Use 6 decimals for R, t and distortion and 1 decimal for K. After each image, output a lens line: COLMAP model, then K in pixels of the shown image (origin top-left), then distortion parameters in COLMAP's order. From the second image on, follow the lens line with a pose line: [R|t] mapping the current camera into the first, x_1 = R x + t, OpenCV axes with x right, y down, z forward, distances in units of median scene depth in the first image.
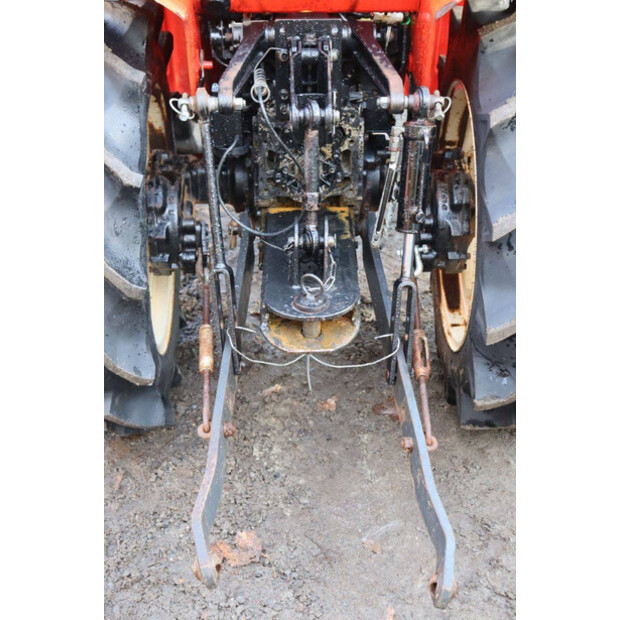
lens RADIAL K [[1106.2, 0, 307.6], [0, 1106.2, 313.9], [0, 0, 1]] dist [0.230625, 0.000000]
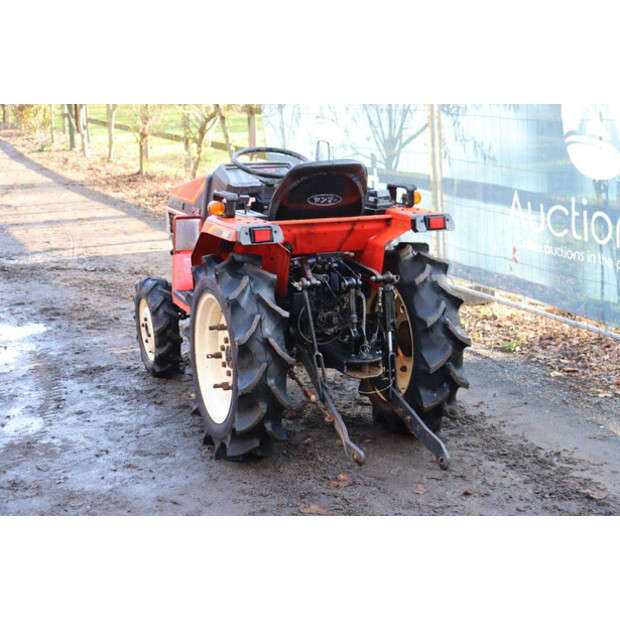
lens RADIAL K [[1088.6, 0, 311.4], [0, 1088.6, 311.9], [0, 0, 1]] dist [0.220193, 0.000000]
pose [[0.937066, -0.077901, 0.340352, -0.828866], [0.180798, 0.942187, -0.282127, 0.497958], [-0.298697, 0.325907, 0.896975, -1.010975]]
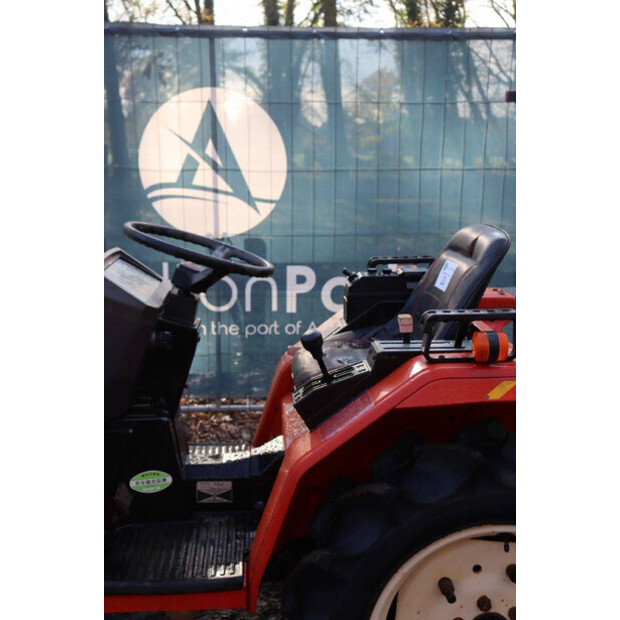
lens RADIAL K [[846.0, 0, 307.7], [0, 846.0, 312.7], [0, 0, 1]] dist [0.078502, 0.000000]
pose [[-0.039796, -0.190017, 0.980974, -1.034462], [0.493831, 0.849731, 0.184629, -0.646893], [-0.868647, 0.491783, 0.060020, 1.091932]]
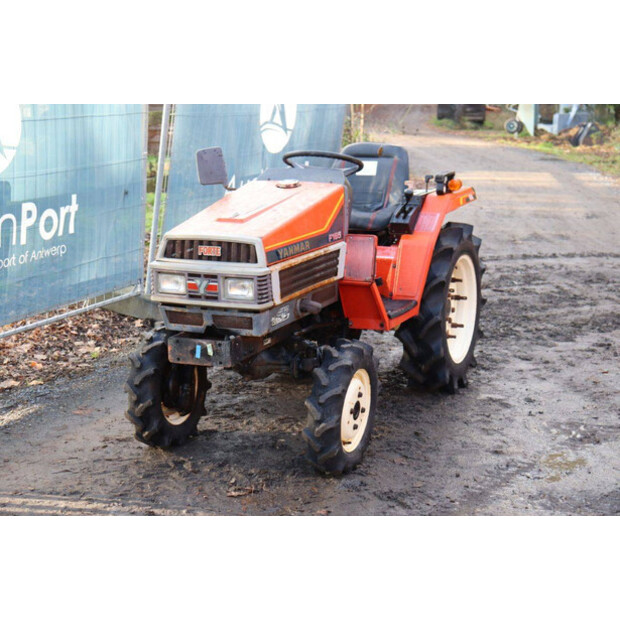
lens RADIAL K [[1144.1, 0, 306.6], [0, 1144.1, 310.5], [0, 0, 1]] dist [0.276982, 0.000000]
pose [[-0.910084, -0.079951, 0.406639, -1.076159], [0.208175, 0.760241, 0.615383, -1.966389], [-0.358345, 0.644702, -0.675239, 3.252439]]
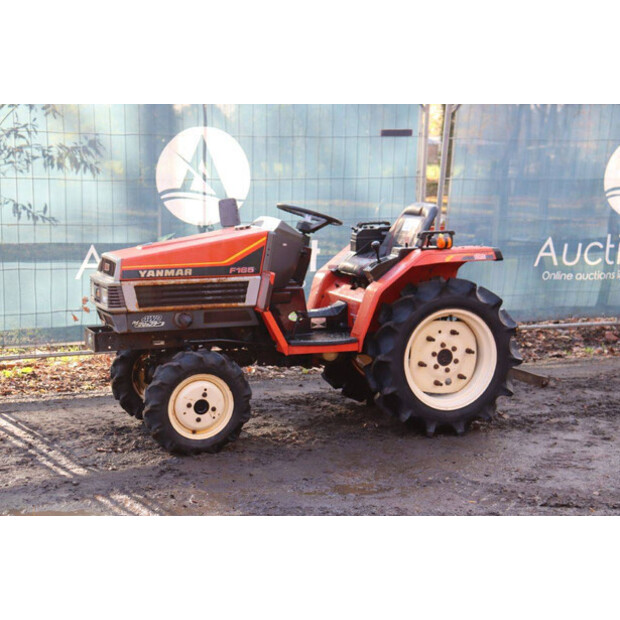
lens RADIAL K [[1226.4, 0, 320.8], [0, 1226.4, 308.6], [0, 0, 1]] dist [0.310509, 0.000000]
pose [[-0.350740, -0.121146, 0.928604, -3.194422], [0.464388, 0.838588, 0.284805, -1.319939], [-0.813219, 0.531125, -0.237867, 2.147835]]
